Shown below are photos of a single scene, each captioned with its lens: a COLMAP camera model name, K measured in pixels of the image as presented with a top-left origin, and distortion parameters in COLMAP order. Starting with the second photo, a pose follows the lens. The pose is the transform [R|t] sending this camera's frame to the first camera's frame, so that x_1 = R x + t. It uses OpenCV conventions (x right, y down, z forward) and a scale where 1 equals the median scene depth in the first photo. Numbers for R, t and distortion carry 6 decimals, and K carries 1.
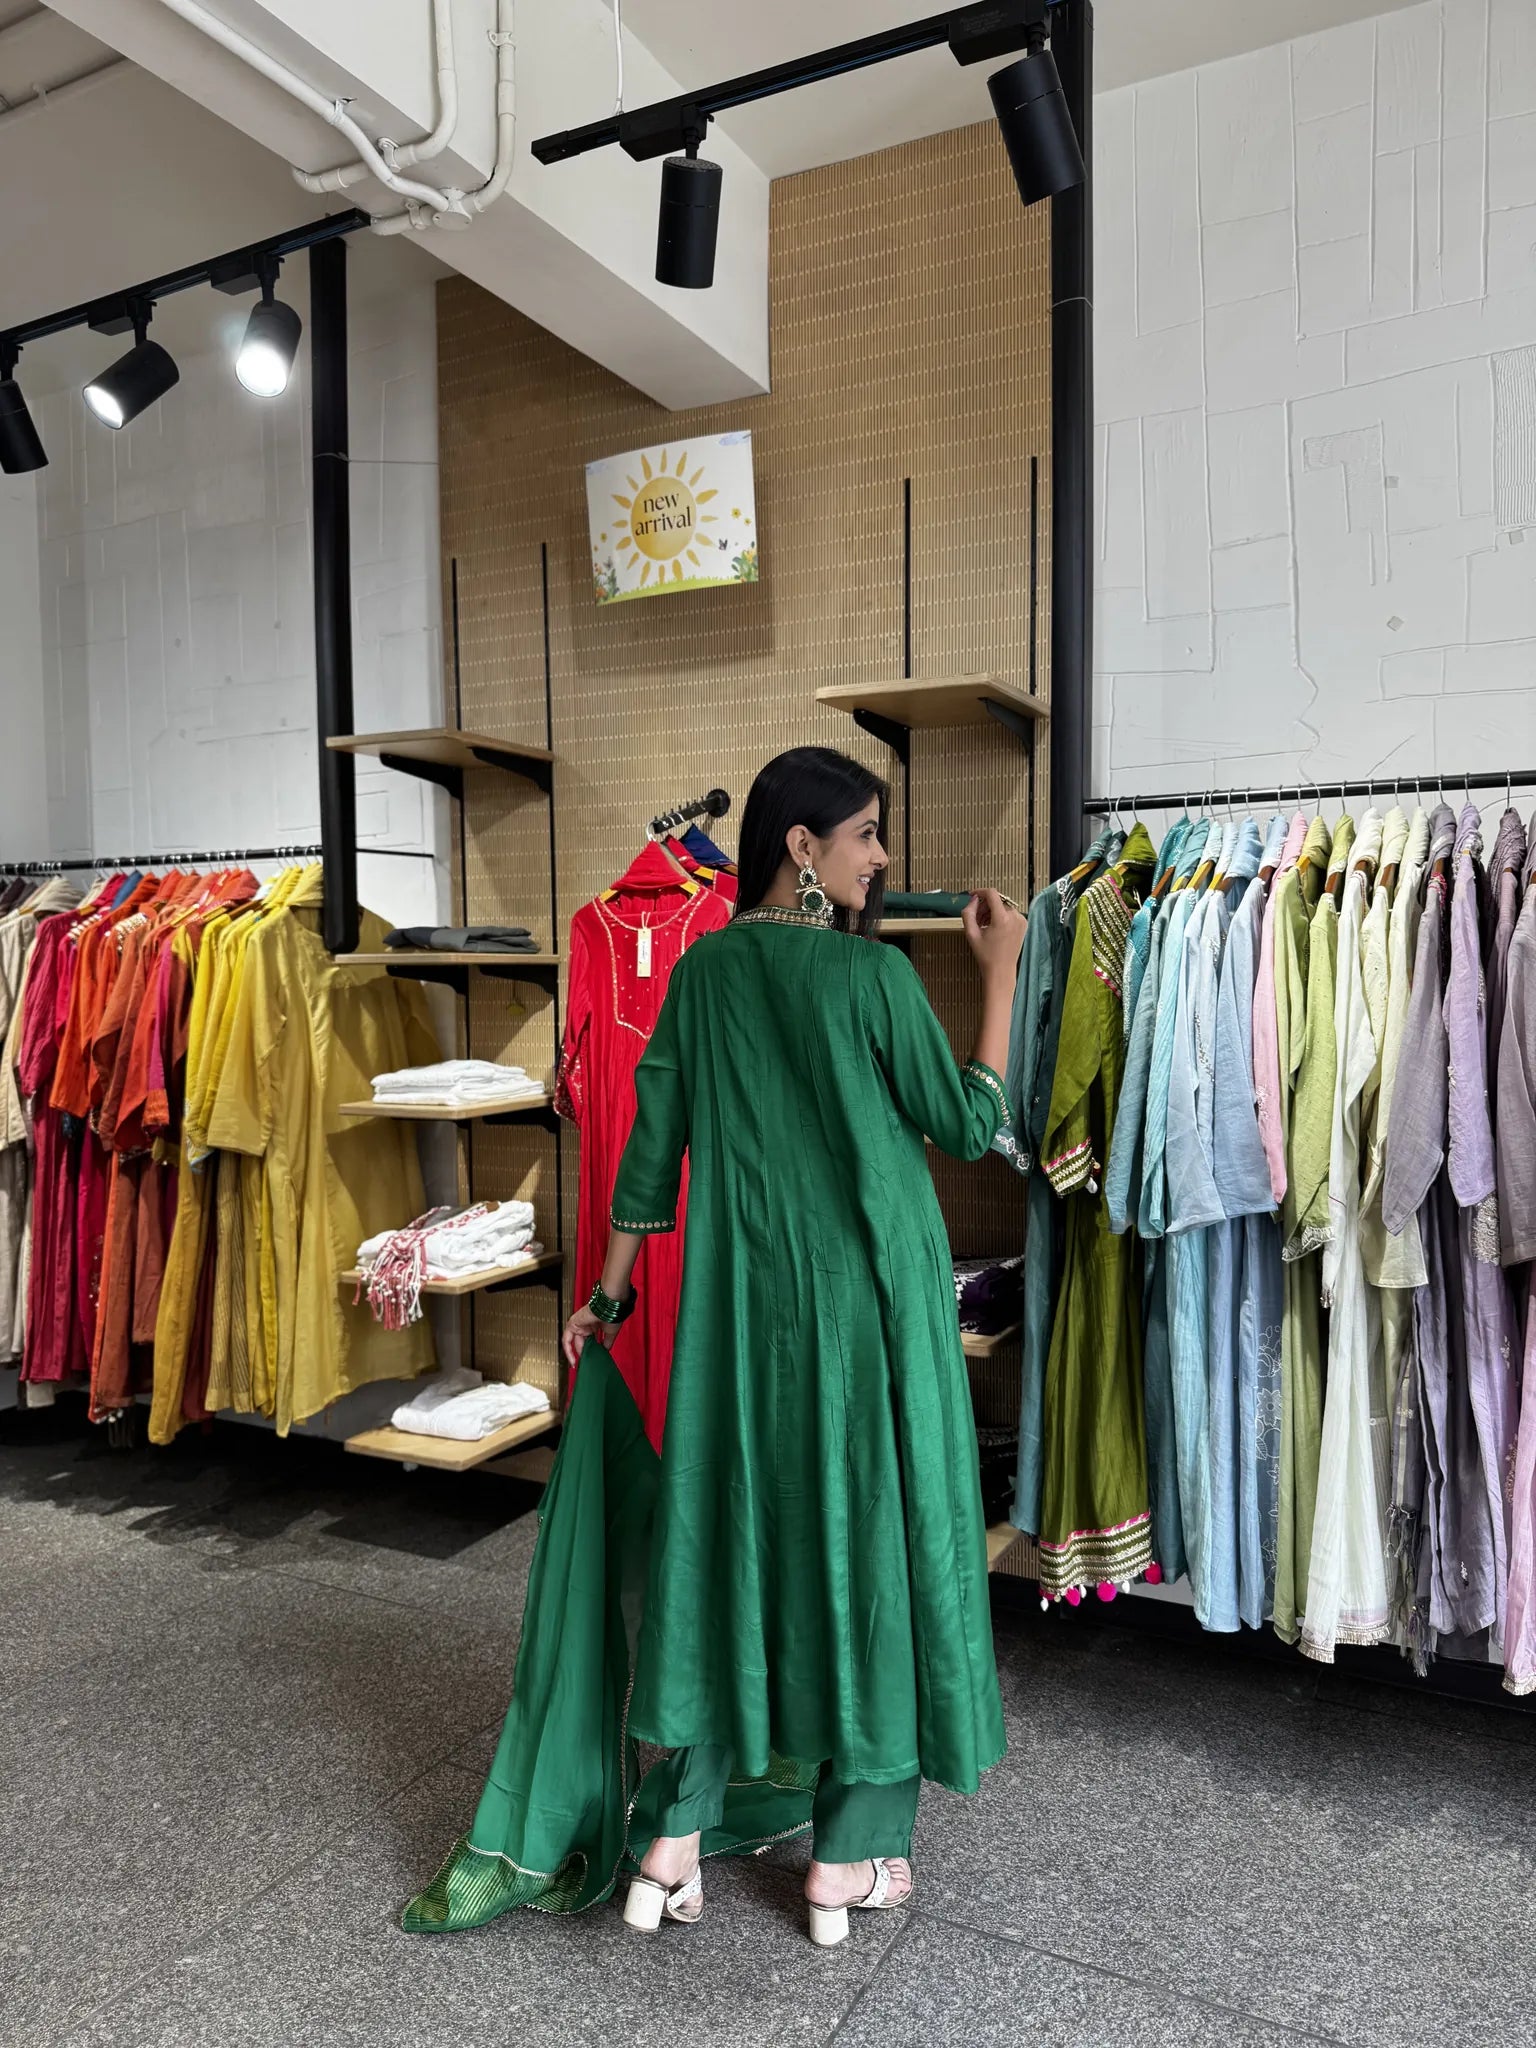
lens RADIAL K [[1456.7, 0, 772.7], [0, 1456.7, 1031.5], [0, 0, 1]] dist [0.049010, -0.086413]
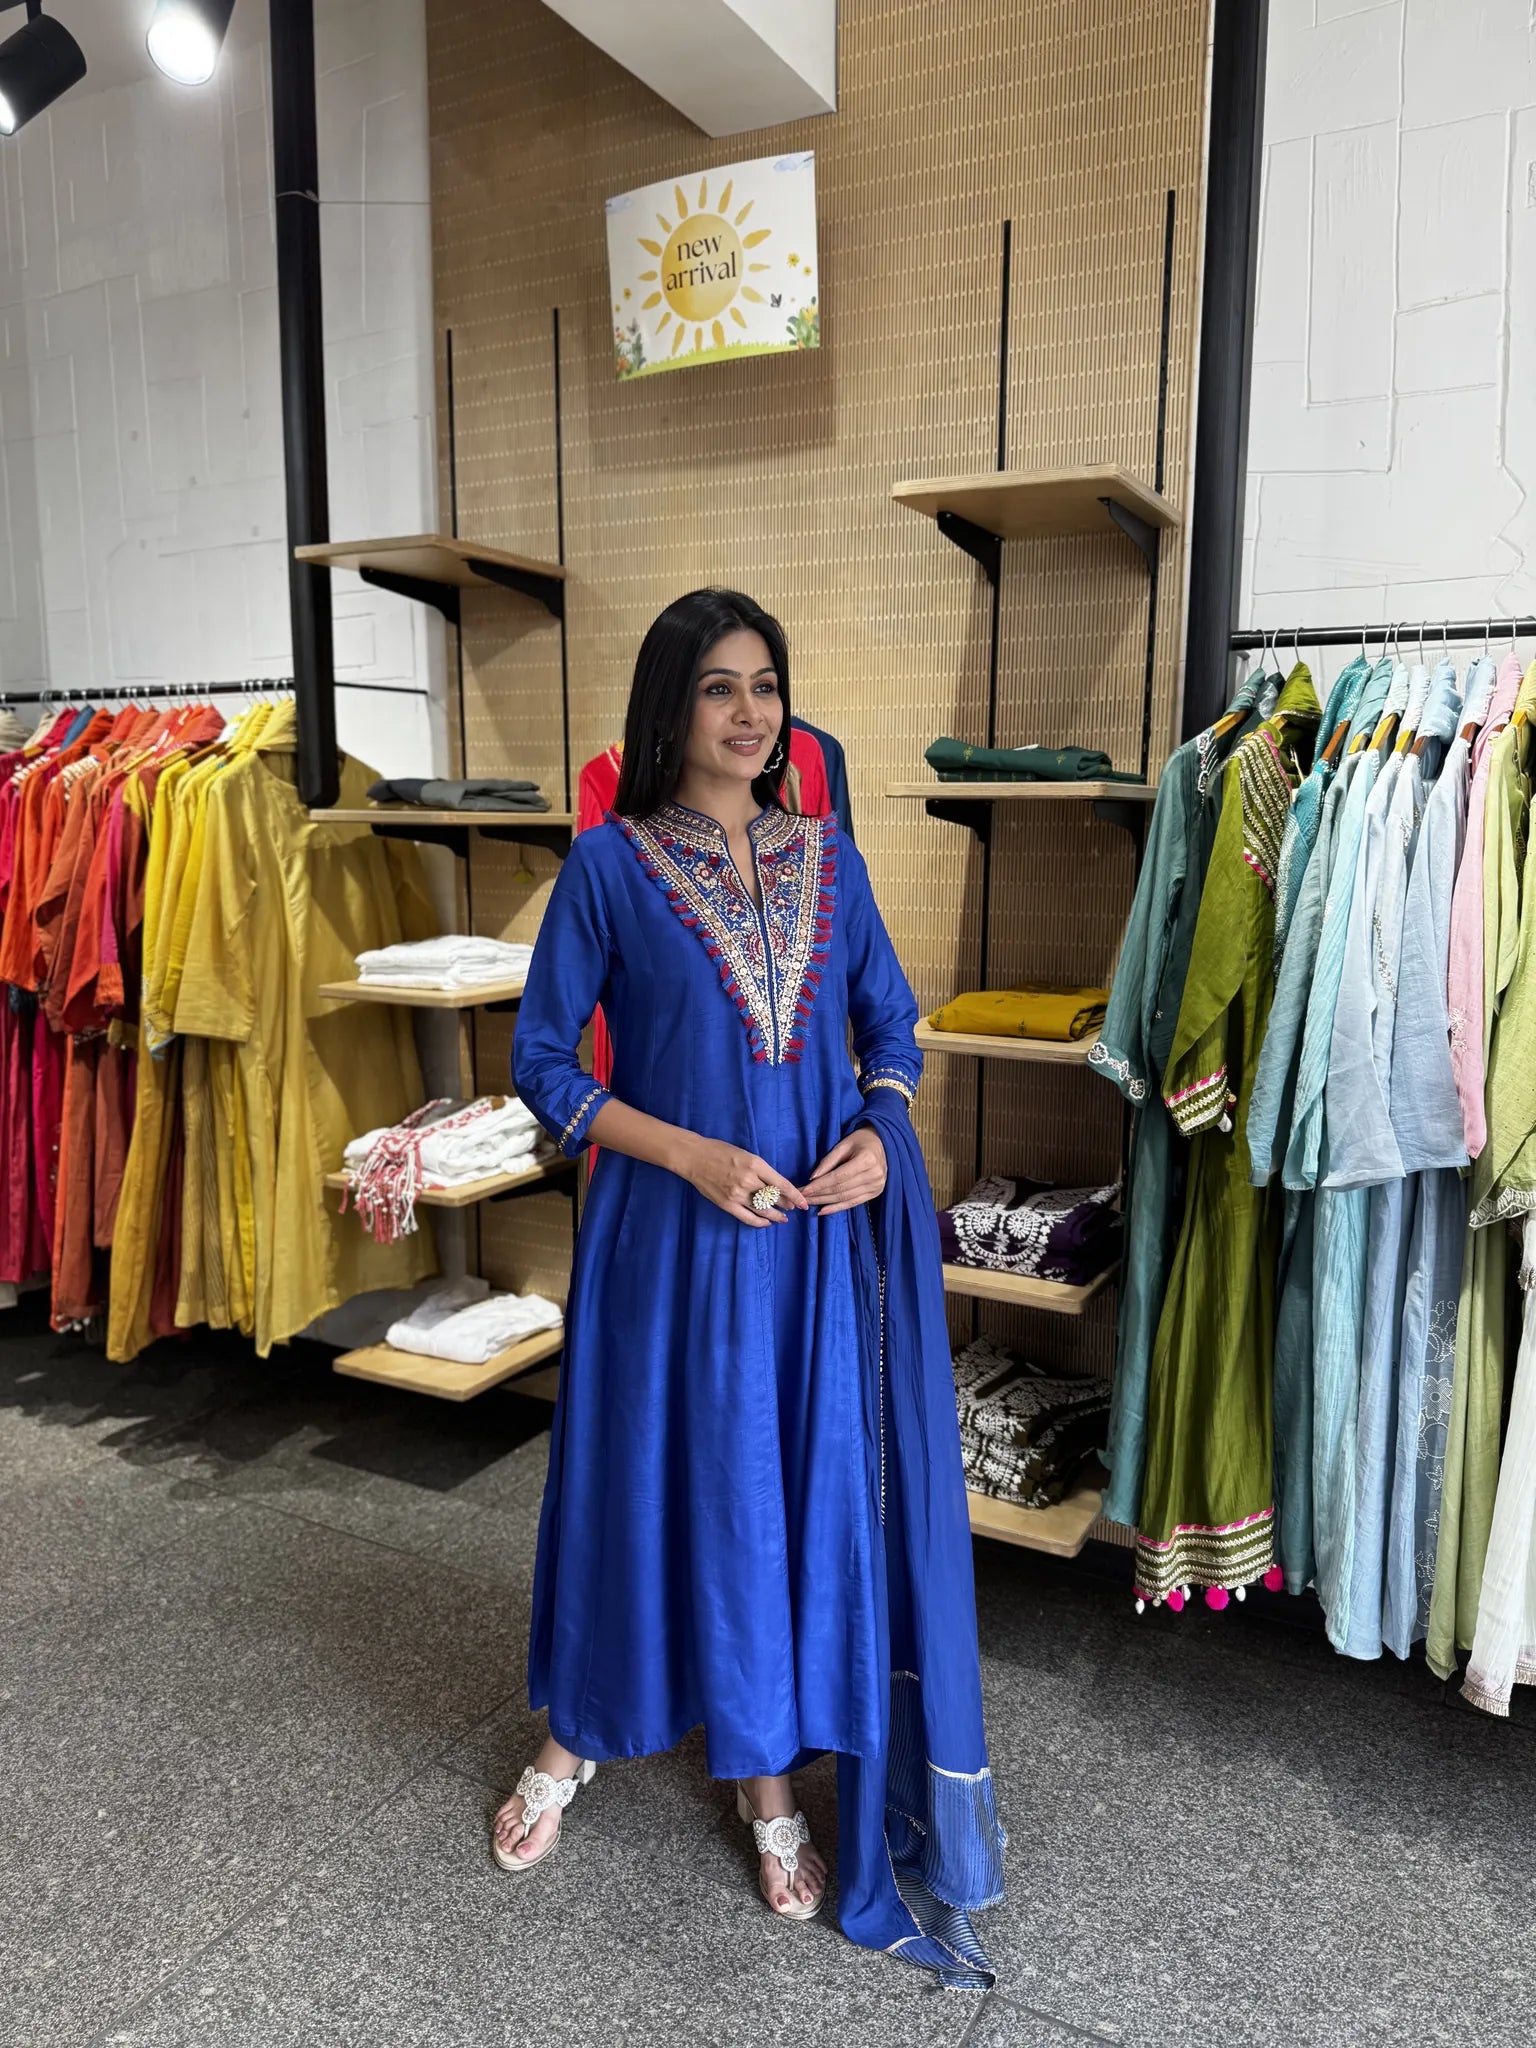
lens RADIAL K [[1450.1, 0, 770.0], [0, 1450.1, 1028.5], [0, 0, 1]] dist [0.019185, -0.037410]
pose [[0.999695, 0.017423, -0.017503, -0.016085], [-0.015430, 0.994008, 0.108212, -0.023578], [0.019284, -0.107908, 0.993974, 0.165155]]
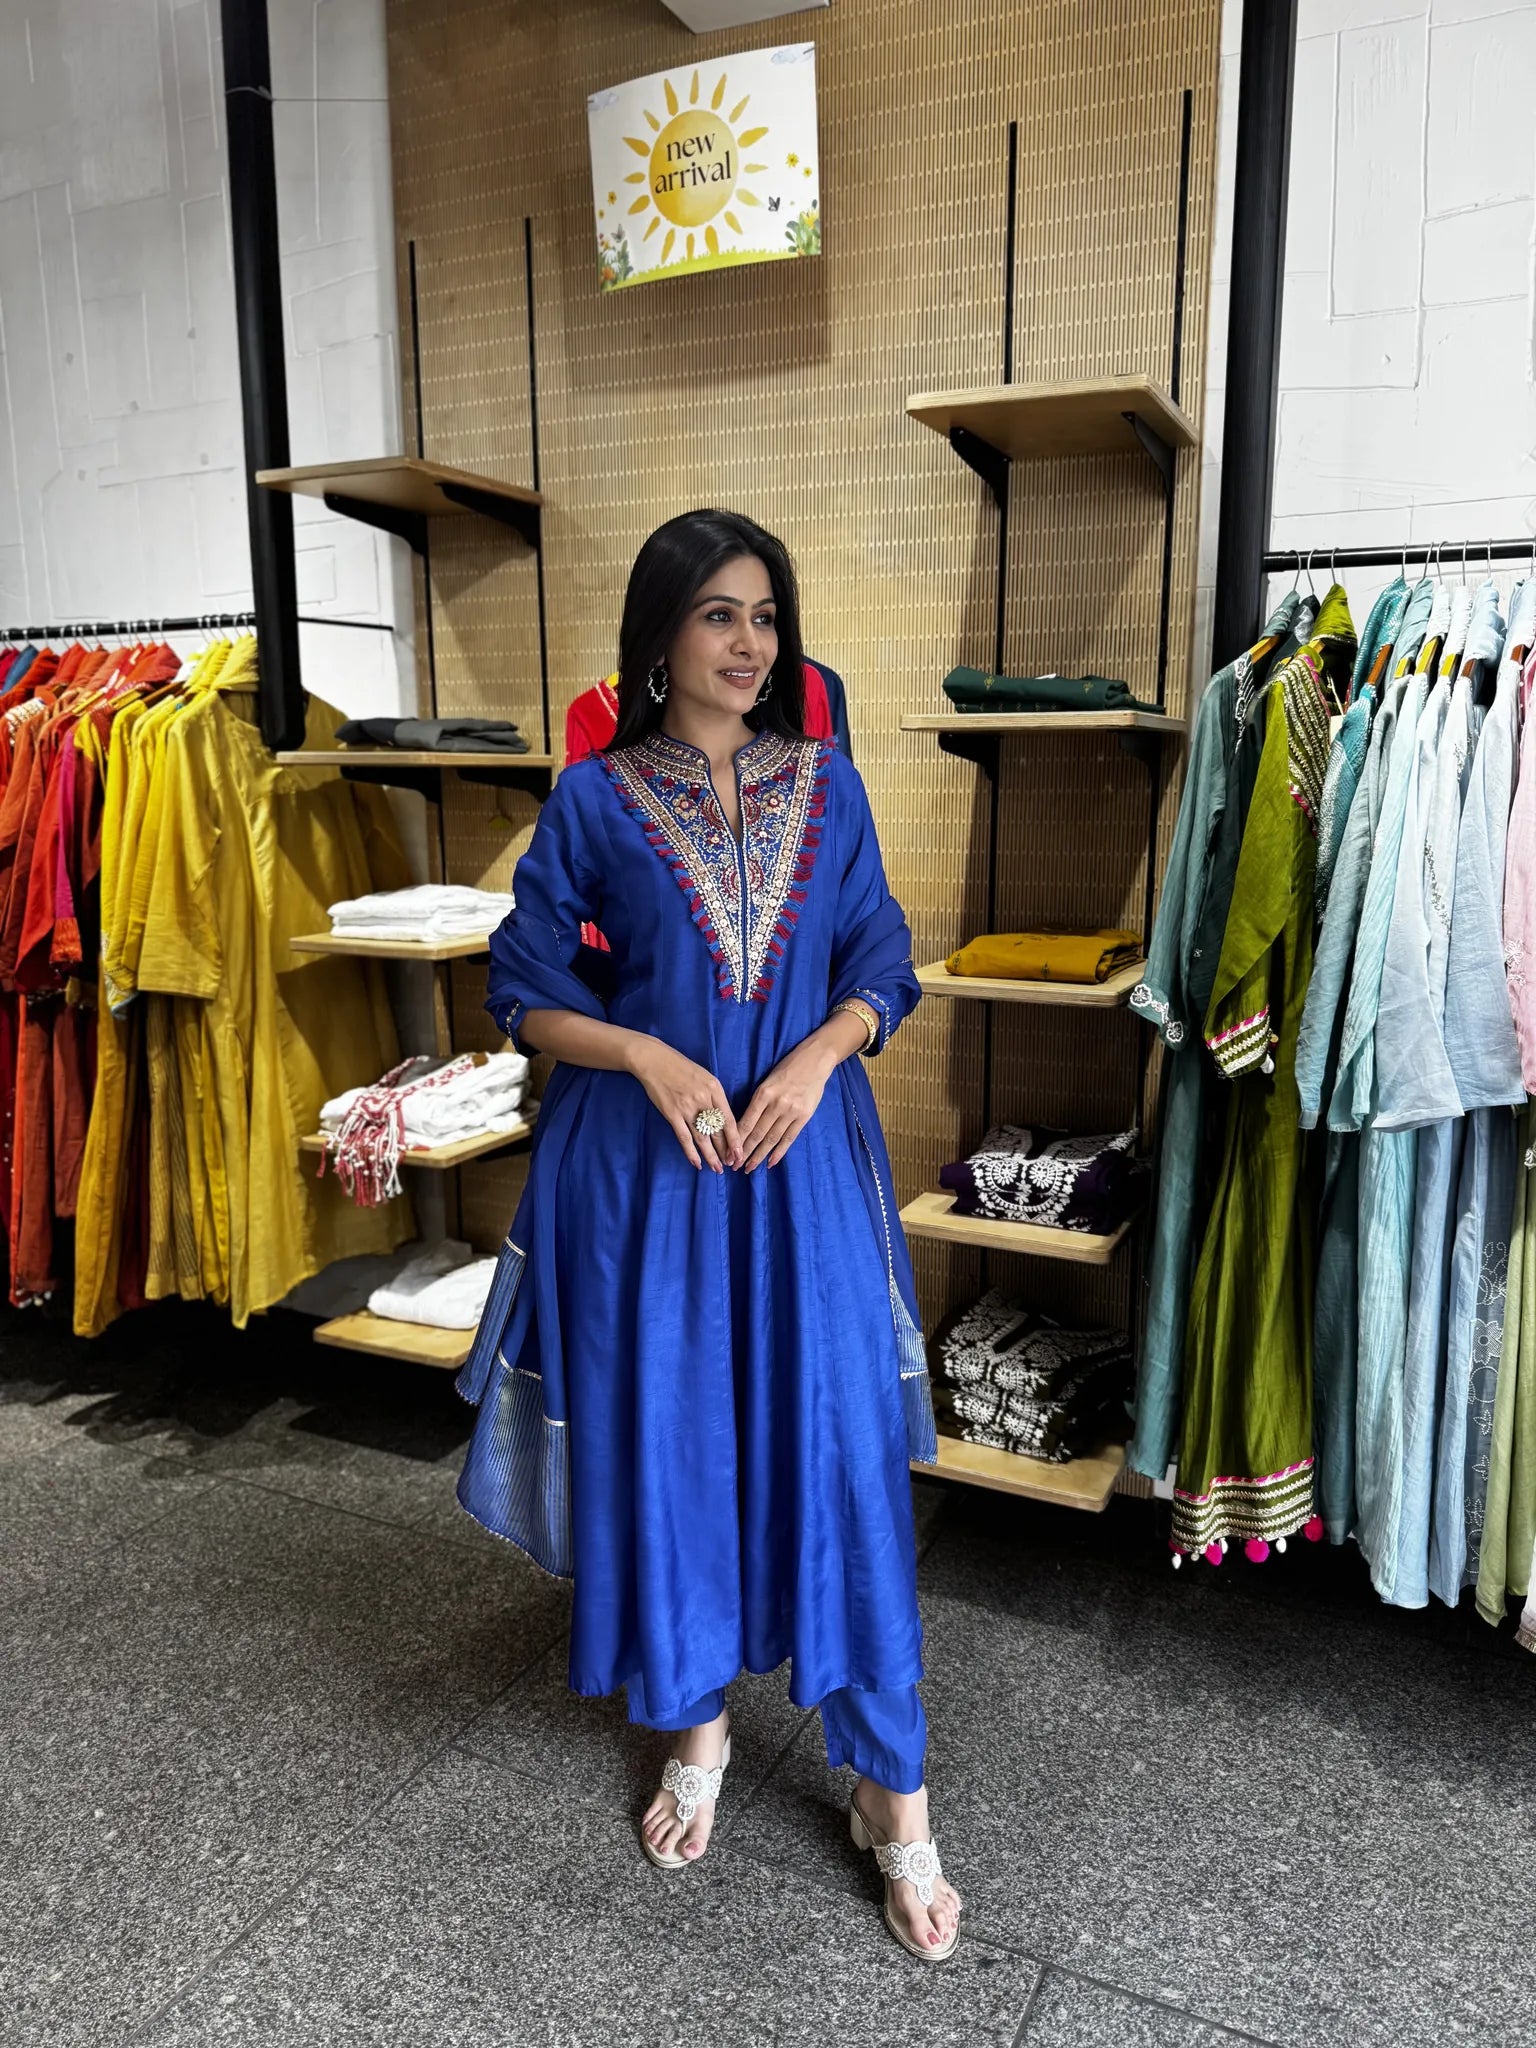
lens RADIAL K [[1451.5, 0, 768.0], [0, 1451.5, 1024.0], [0, 0, 1]] dist [0.010769, -0.029610]
pose [[0.999611, 0.001464, 0.027862, -0.056345], [-0.005225, 0.990775, 0.135413, -0.015350], [-0.027407, -0.135506, 0.990397, 0.197719]]
